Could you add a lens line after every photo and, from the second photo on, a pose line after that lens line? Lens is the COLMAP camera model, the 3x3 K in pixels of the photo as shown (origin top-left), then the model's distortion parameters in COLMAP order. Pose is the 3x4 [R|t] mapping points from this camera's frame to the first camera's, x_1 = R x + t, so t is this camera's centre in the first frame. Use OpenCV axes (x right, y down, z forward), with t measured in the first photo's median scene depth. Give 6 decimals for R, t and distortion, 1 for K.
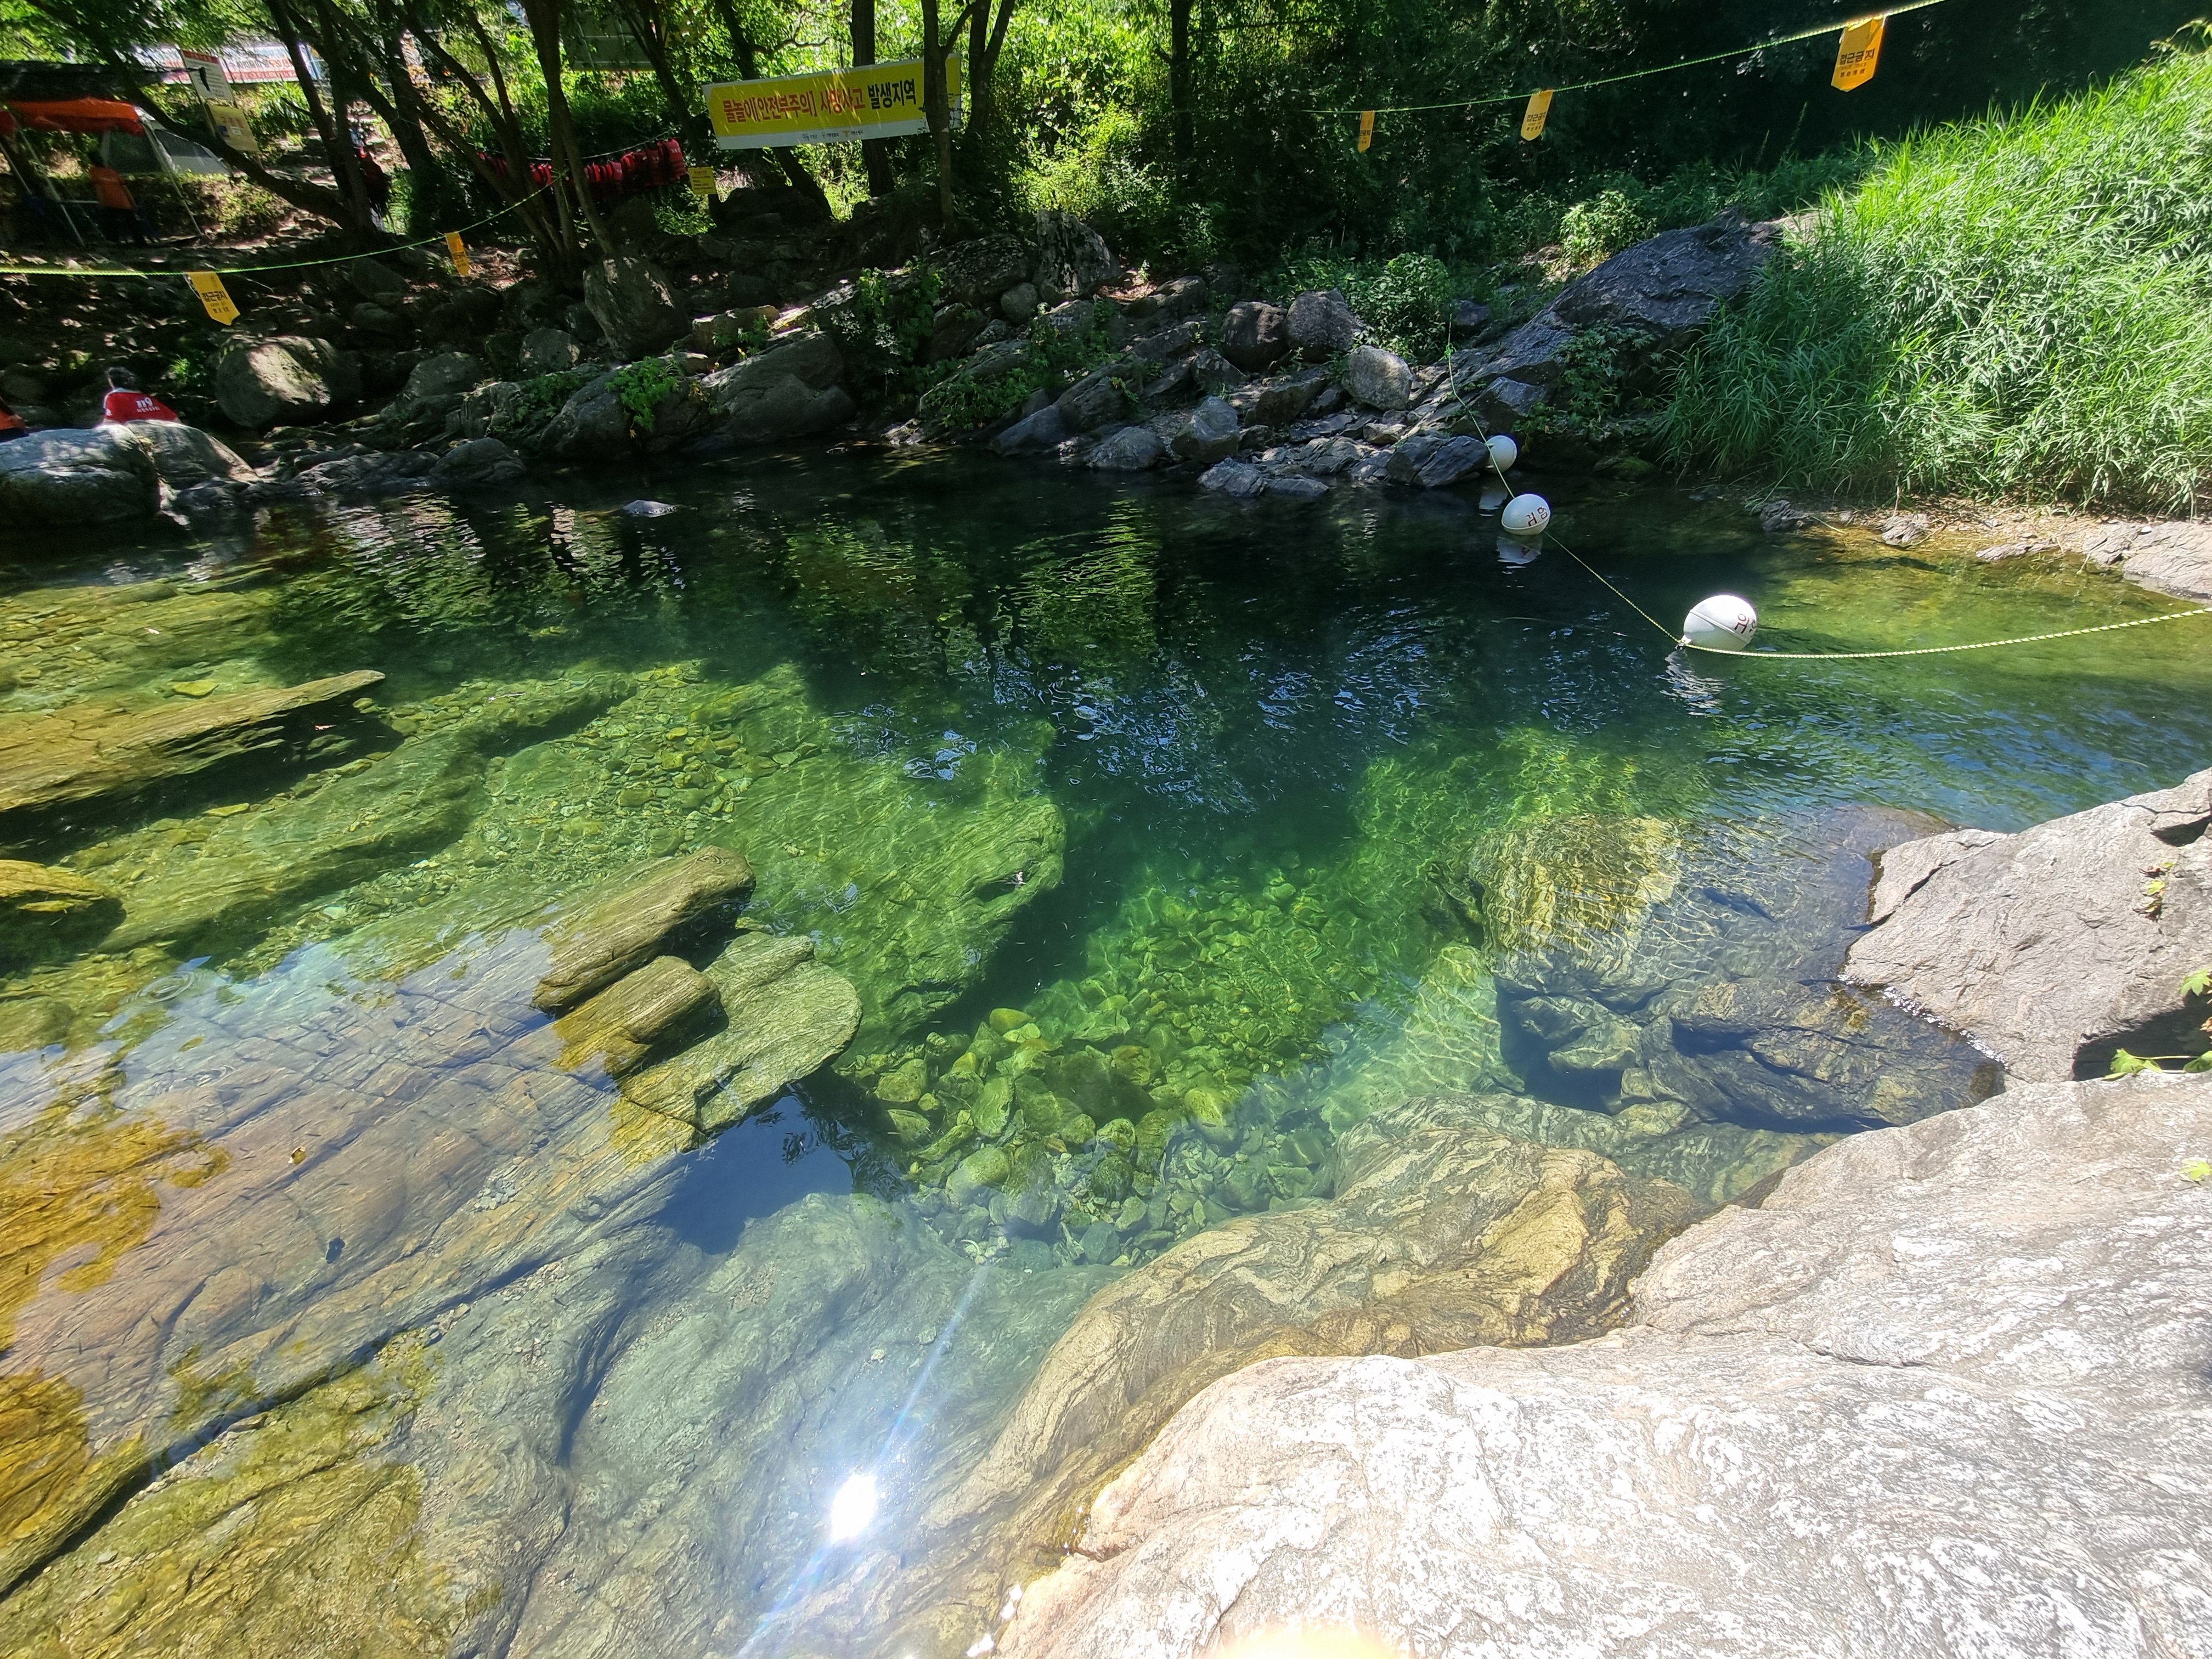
lens RADIAL K [[868.3, 0, 1106.0], [0, 868.3, 829.5], [0, 0, 1]] dist [-0.001277, -0.000129]
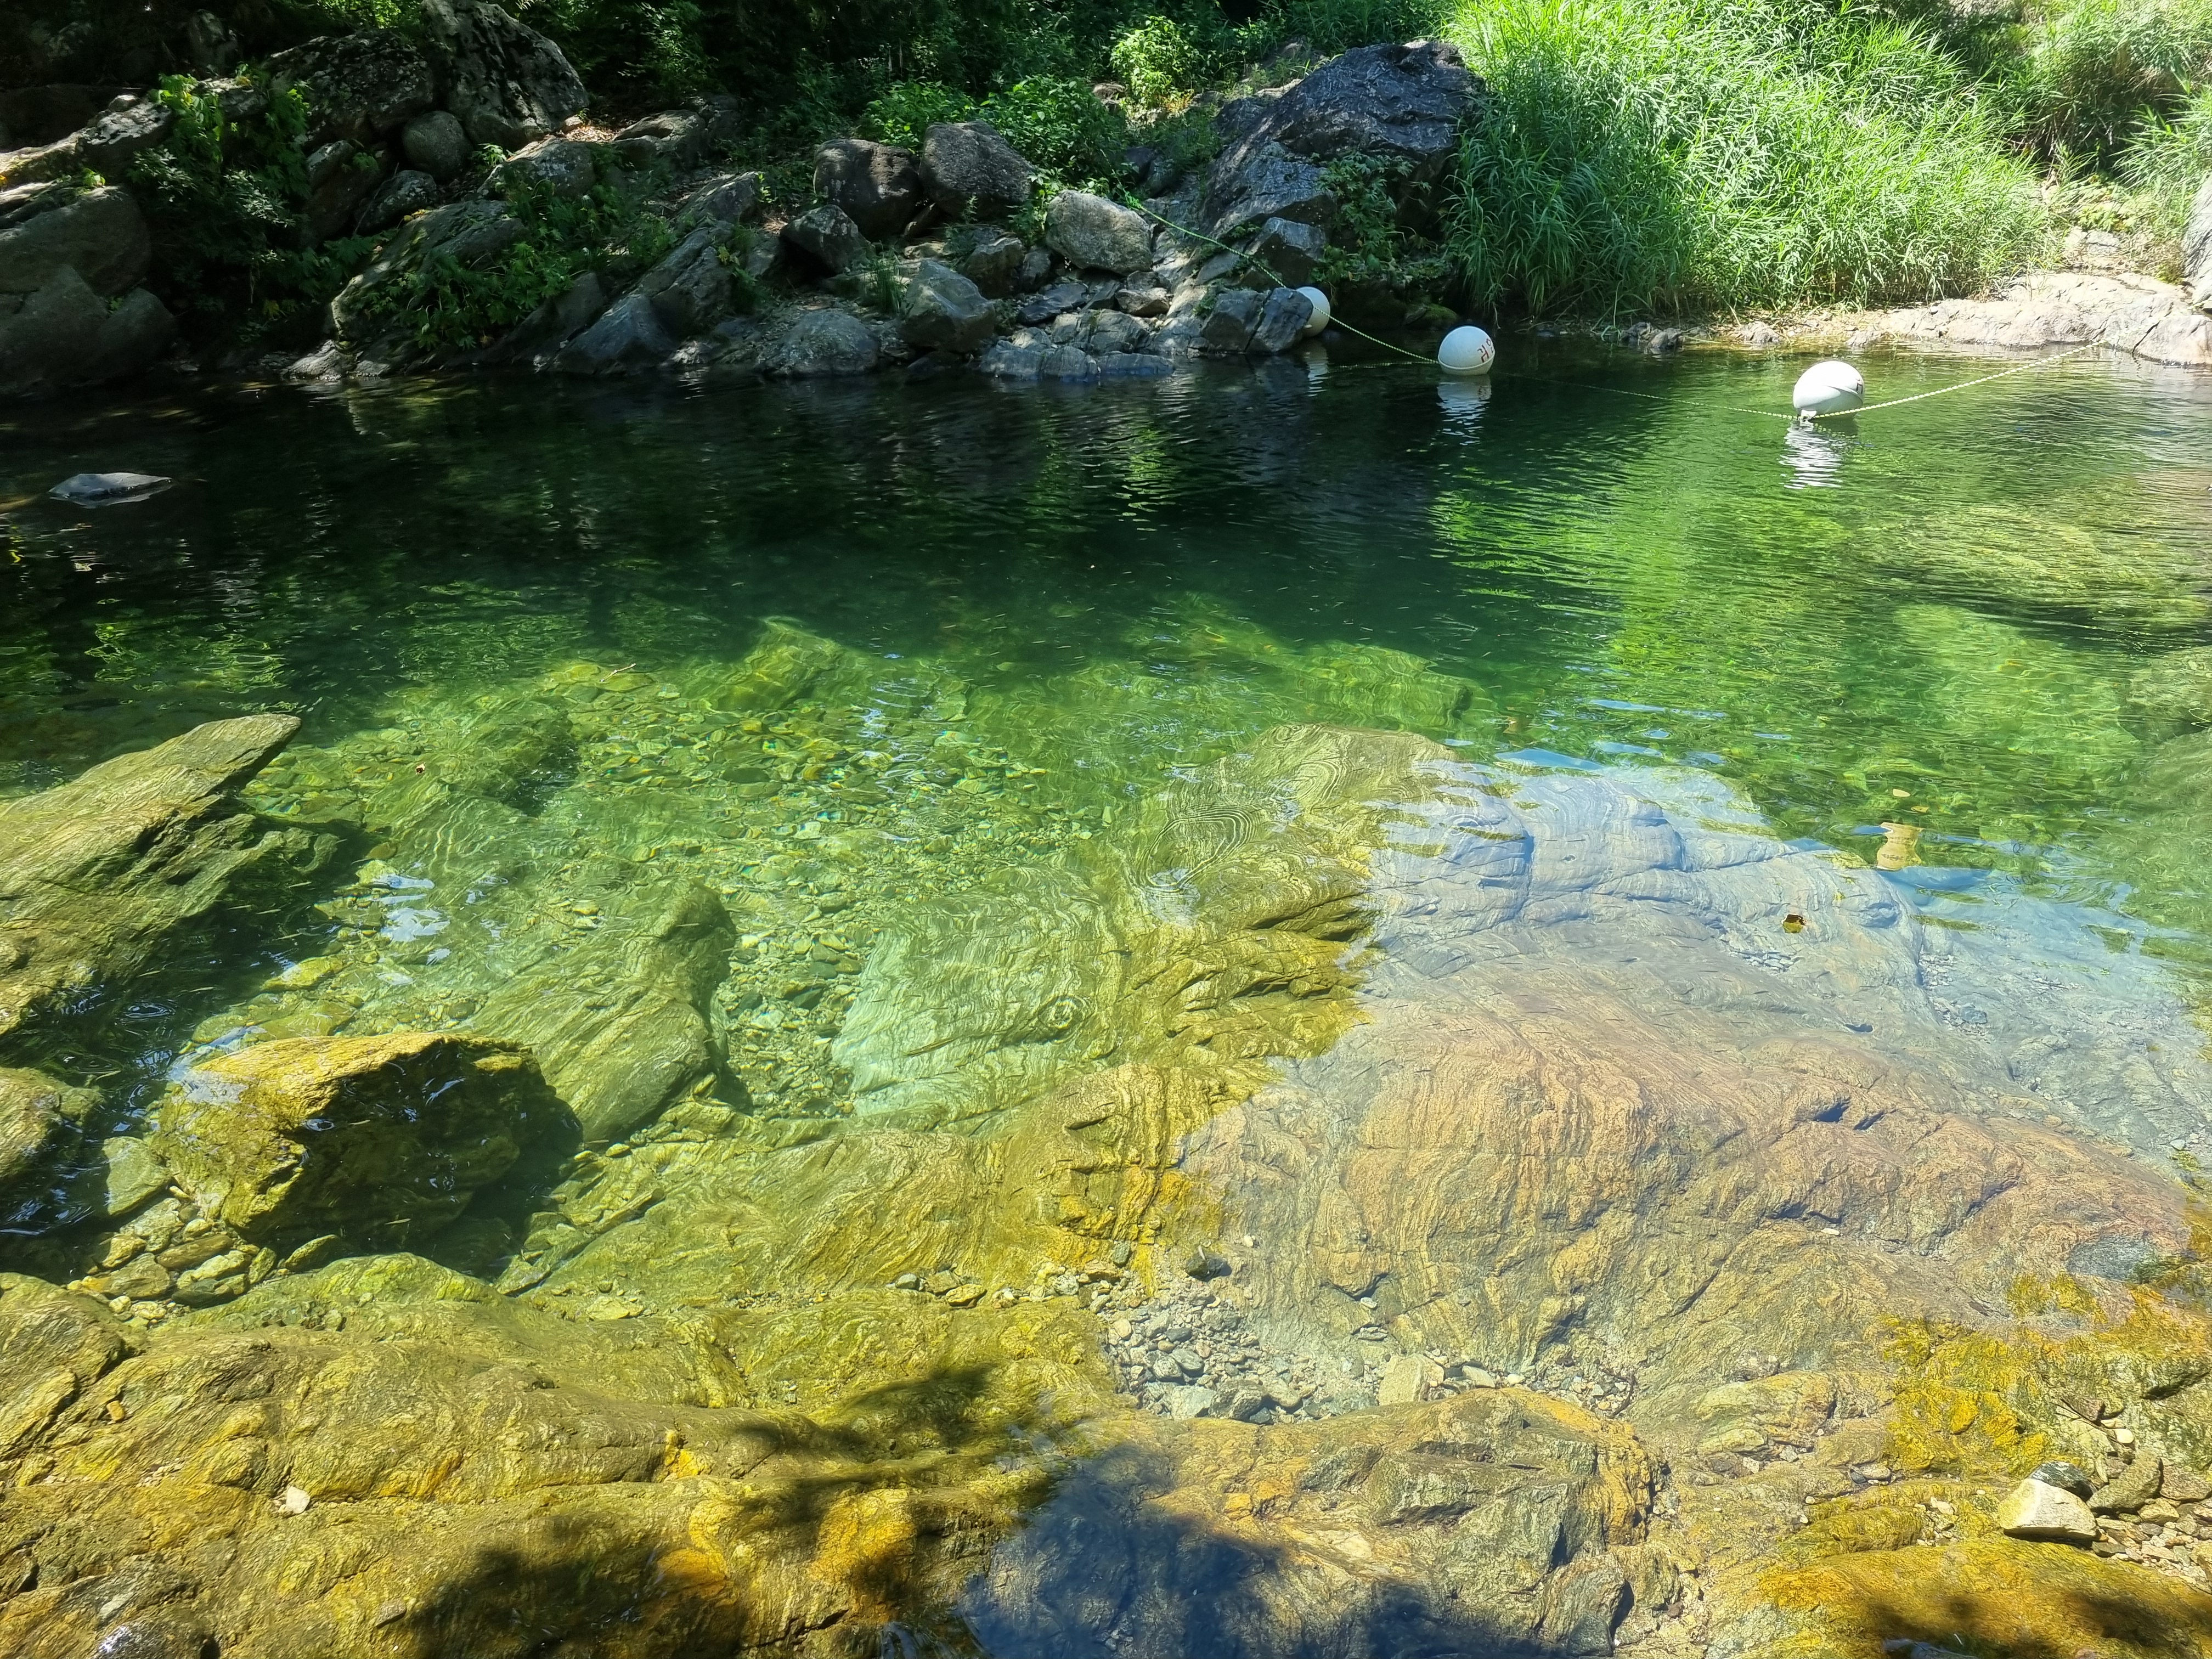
lens RADIAL K [[1708.8, 0, 1106.0], [0, 1708.8, 829.5], [0, 0, 1]] dist [0.055106, -0.061251]
pose [[0.799751, -0.221265, 0.558068, -0.504690], [0.336369, 0.935133, -0.111274, 0.070699], [-0.497247, 0.276708, 0.822300, 0.006521]]
